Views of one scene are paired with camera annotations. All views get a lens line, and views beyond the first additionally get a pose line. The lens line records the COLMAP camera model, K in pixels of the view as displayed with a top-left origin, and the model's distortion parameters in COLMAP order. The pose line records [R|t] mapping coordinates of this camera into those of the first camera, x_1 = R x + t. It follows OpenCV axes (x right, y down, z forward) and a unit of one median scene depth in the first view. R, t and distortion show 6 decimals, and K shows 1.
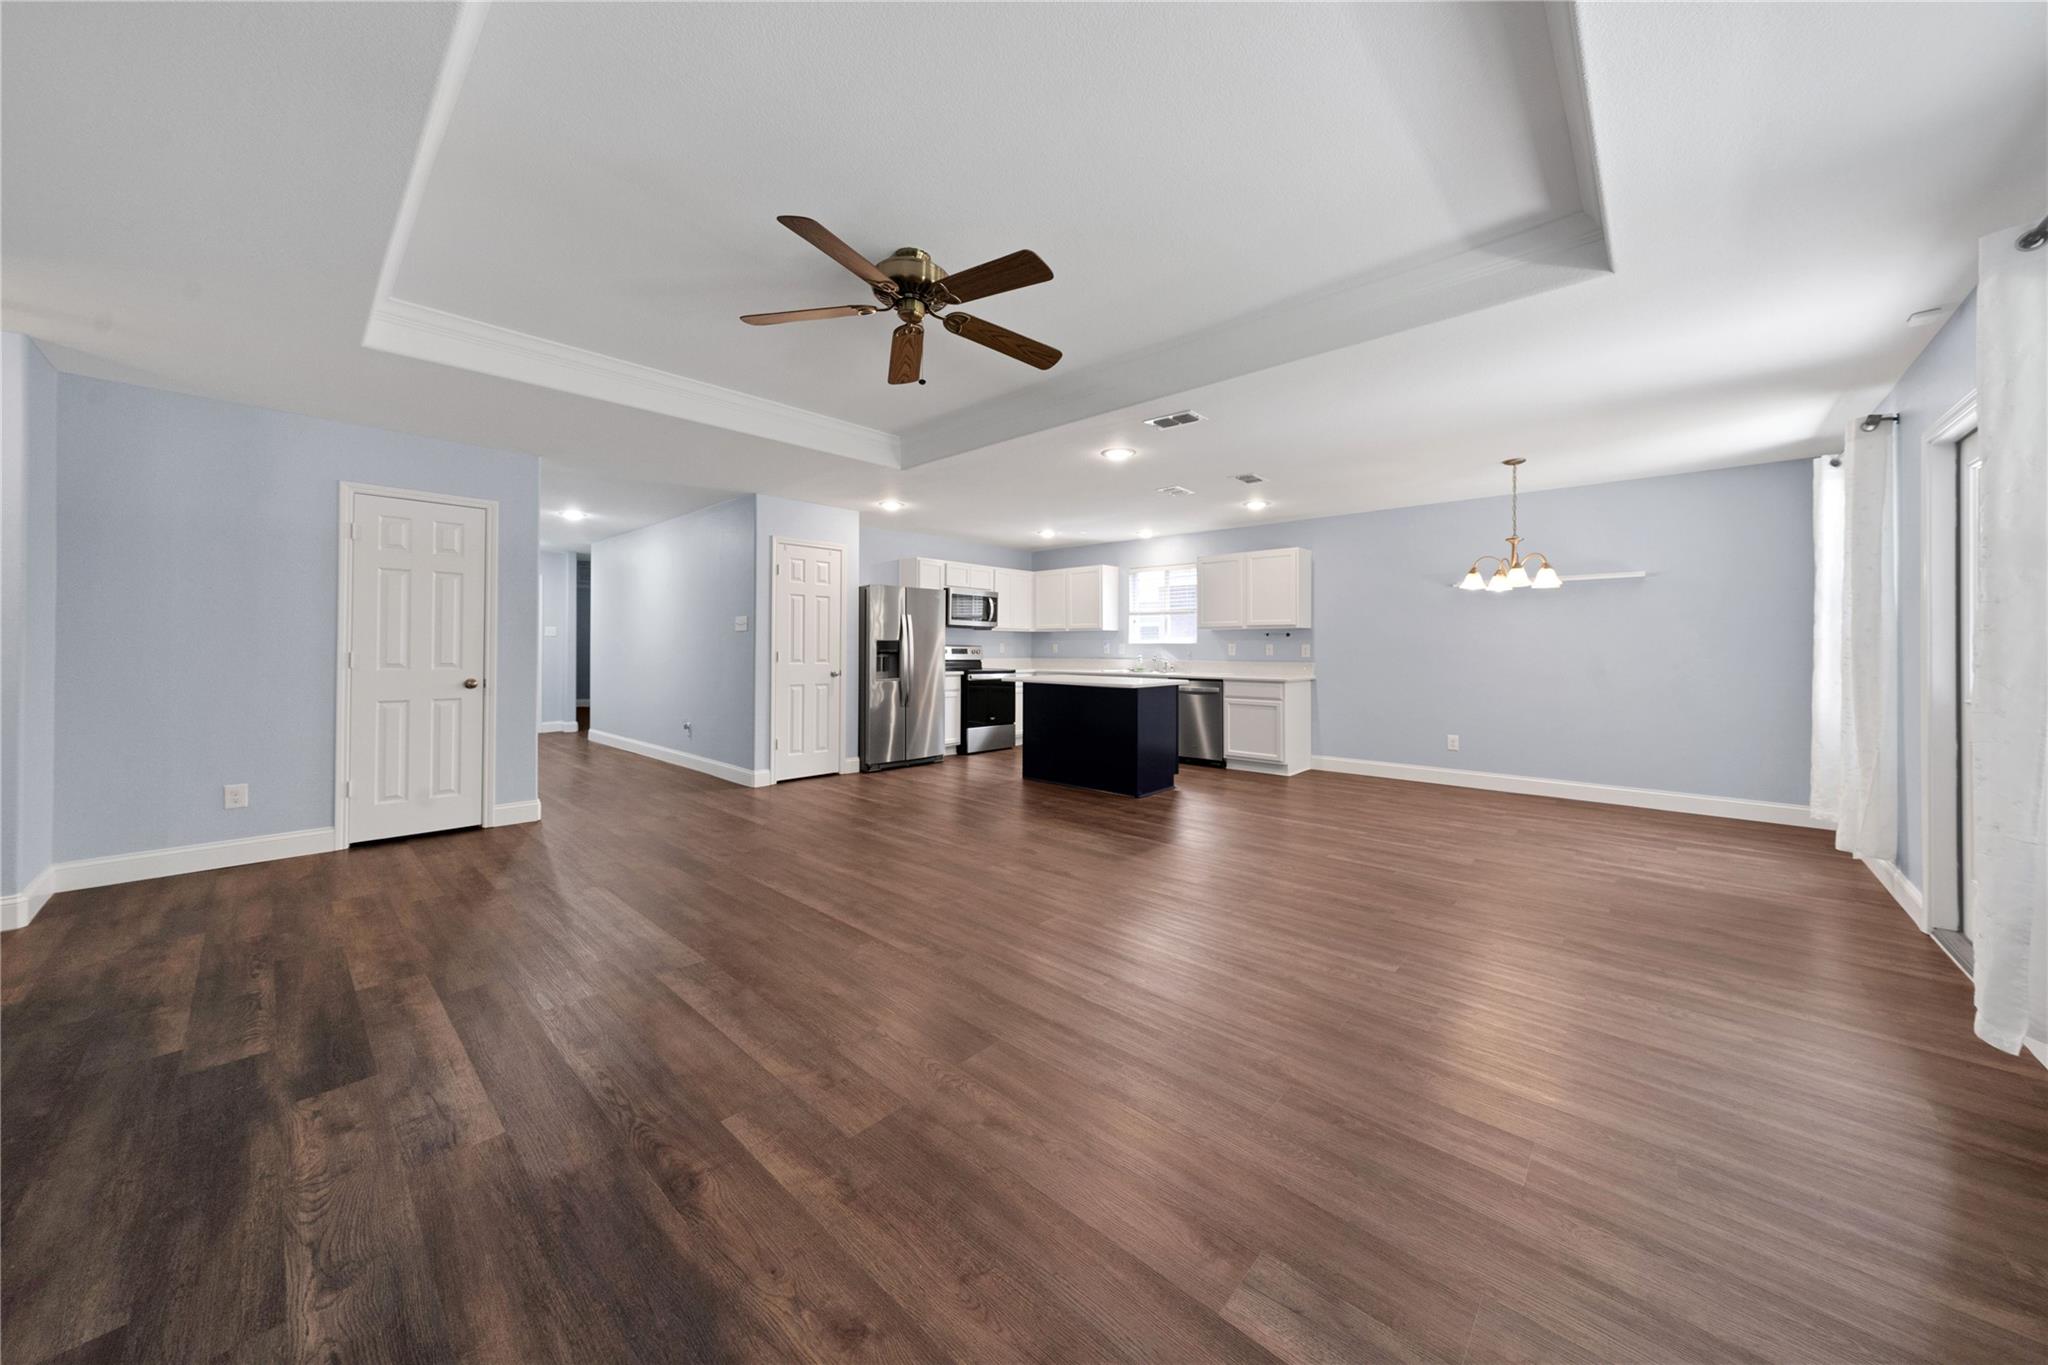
lens RADIAL K [[703.9, 0, 1016.7], [0, 703.9, 642.2], [0, 0, 1]] dist [-0.000327, 0.000000]
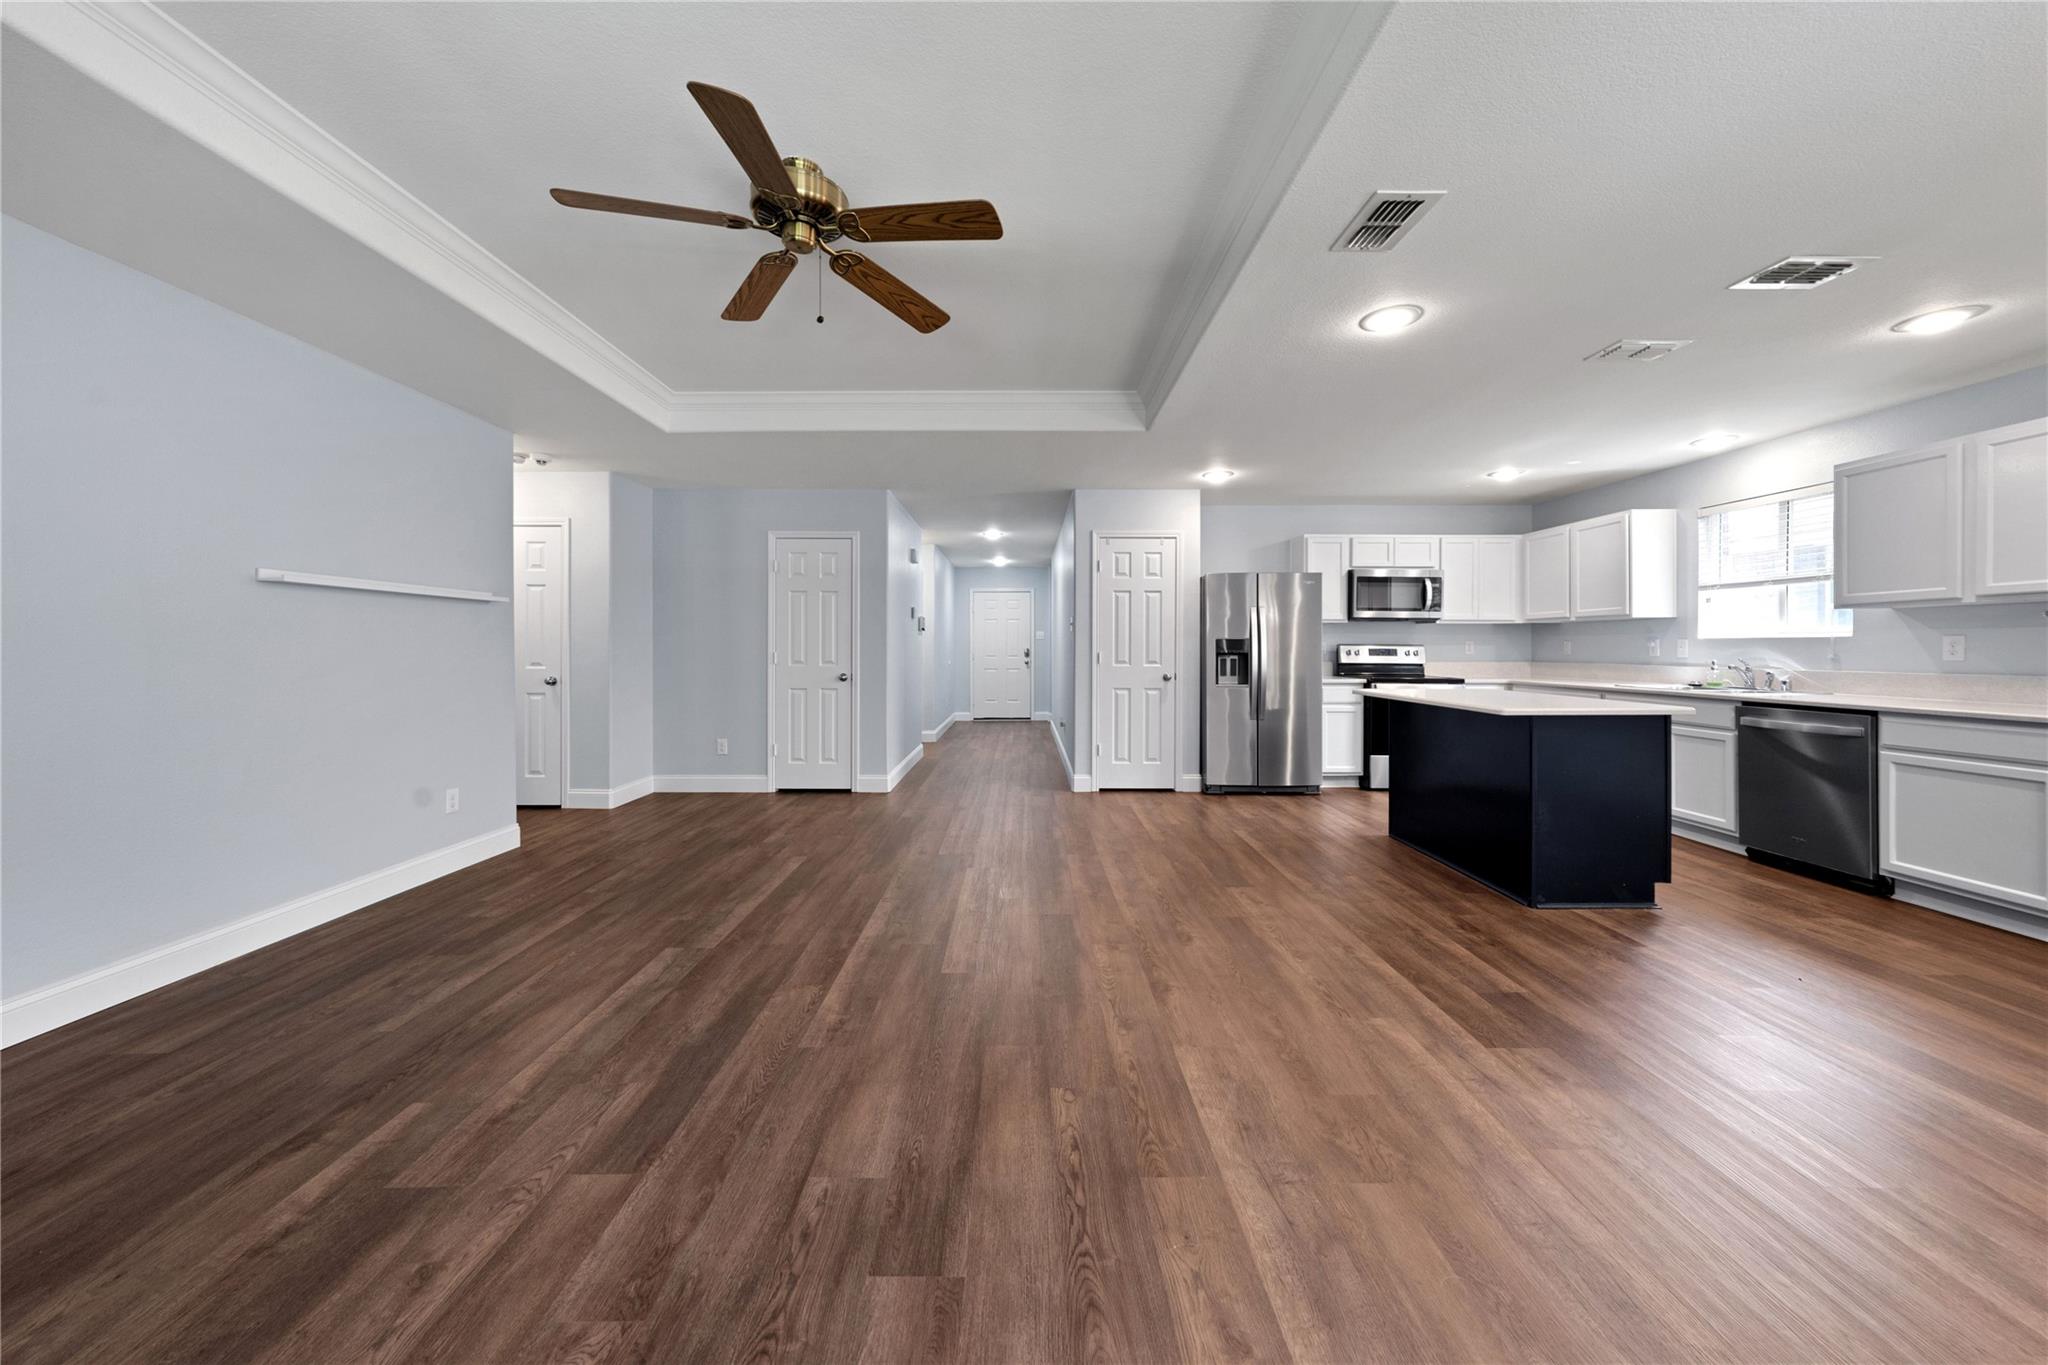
lens RADIAL K [[698.8, 0, 1013.3], [0, 698.8, 649.0], [0, 0, 1]] dist [0.001620, 0.001345]
pose [[0.681603, -0.003145, -0.731715, 0.248699], [0.008819, 0.999953, 0.003917, 0.003686], [0.731669, -0.009123, 0.681599, 0.249964]]
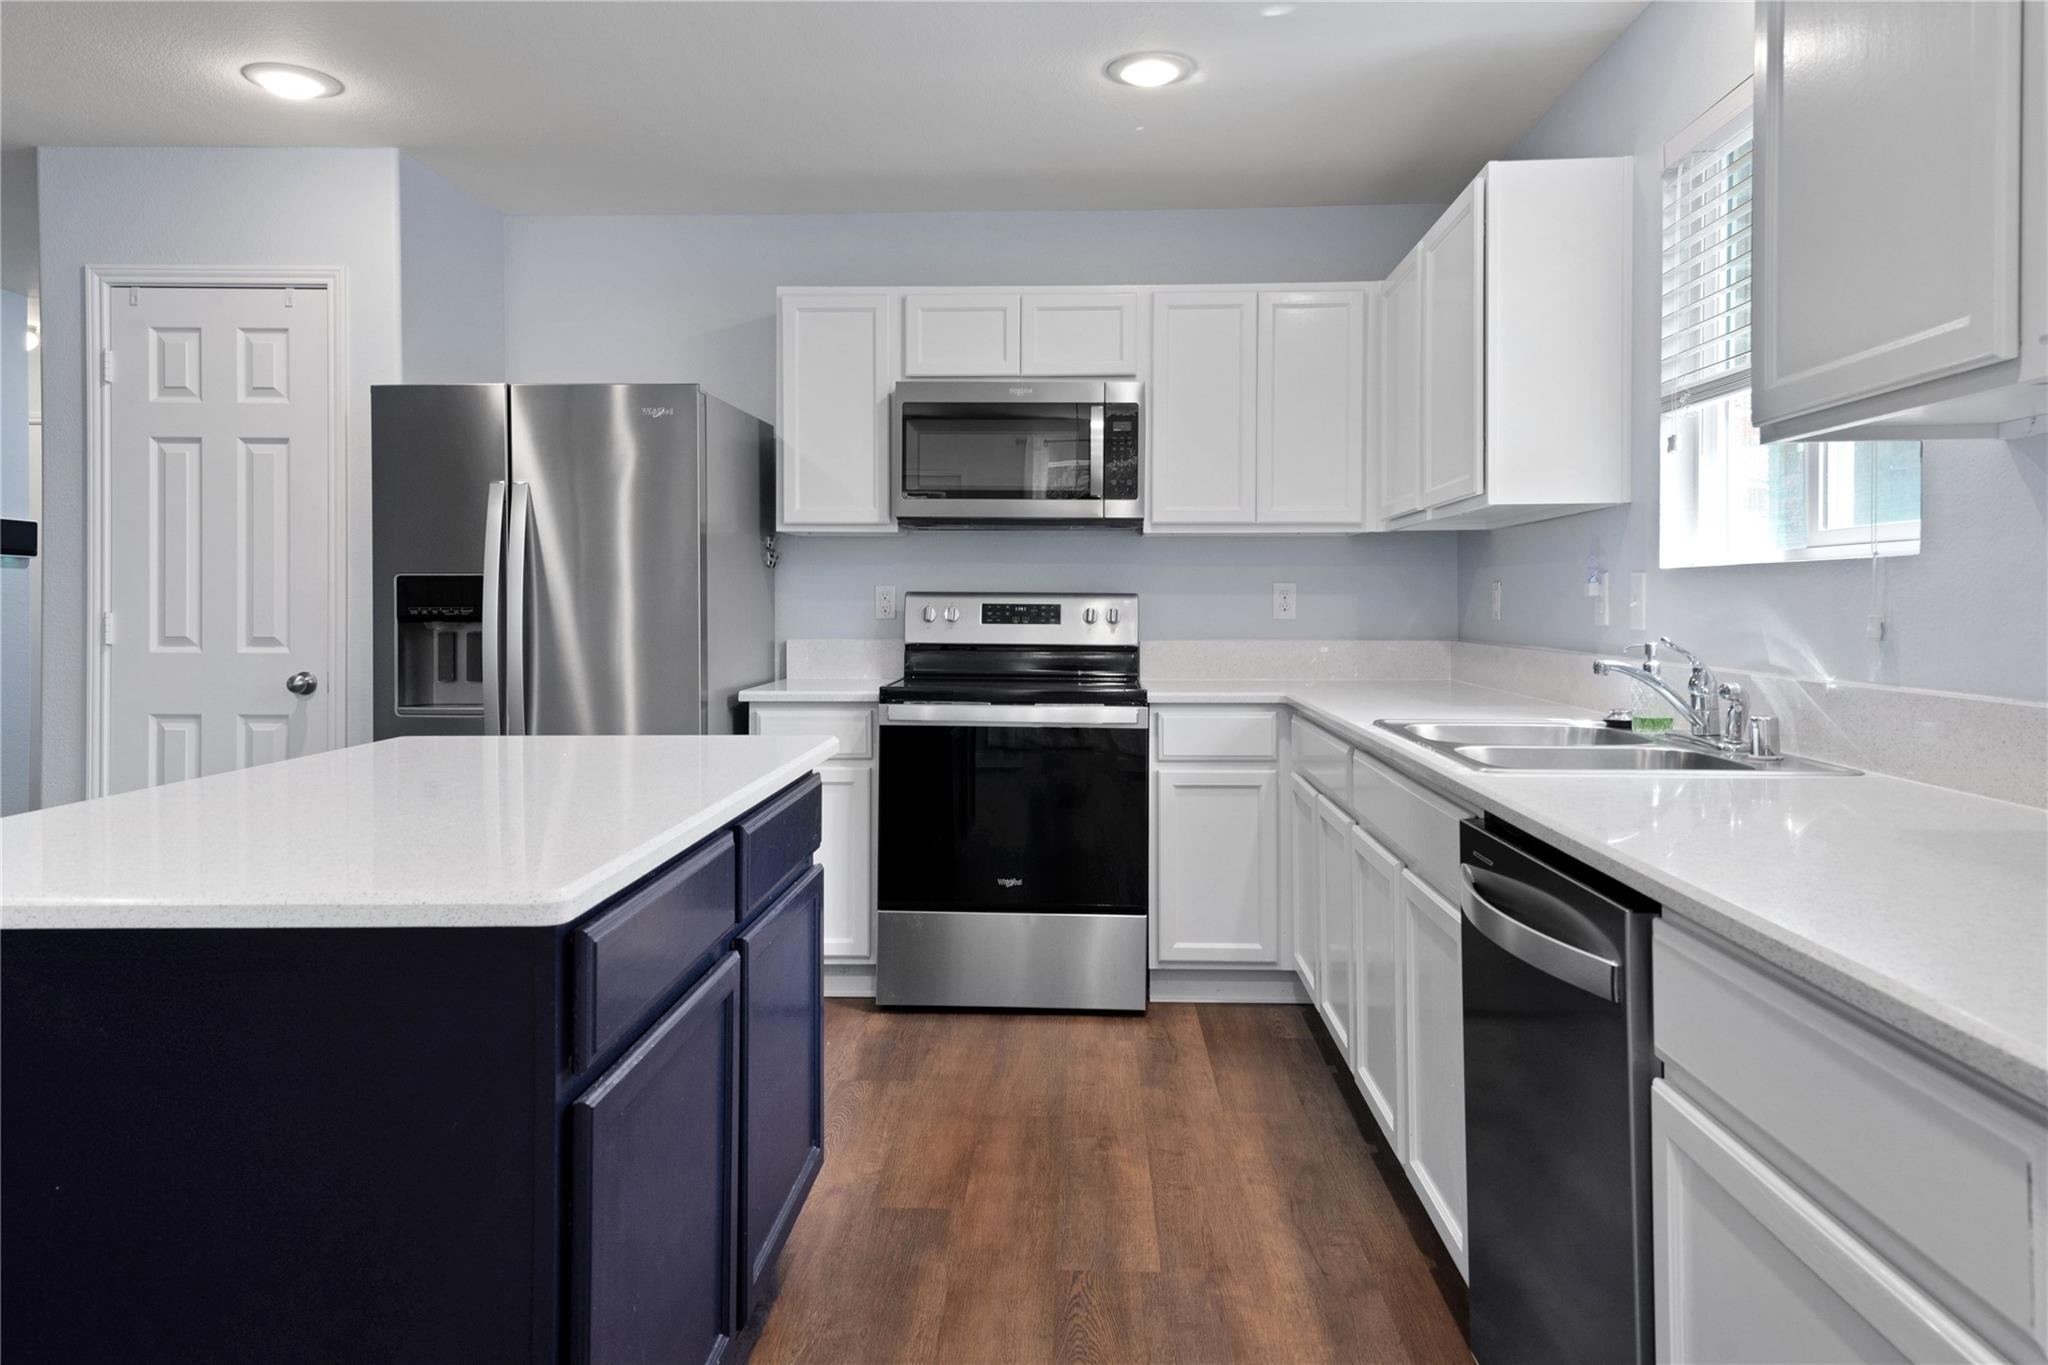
lens RADIAL K [[1362.9, 0, 1030.1], [0, 1362.9, 596.9], [0, 0, 1]] dist [0.047365, -0.000044]
pose [[0.652271, -0.009454, -0.757927, 0.406420], [0.008467, 0.999951, -0.005186, 0.011213], [0.757939, -0.003034, 0.652319, 0.829265]]
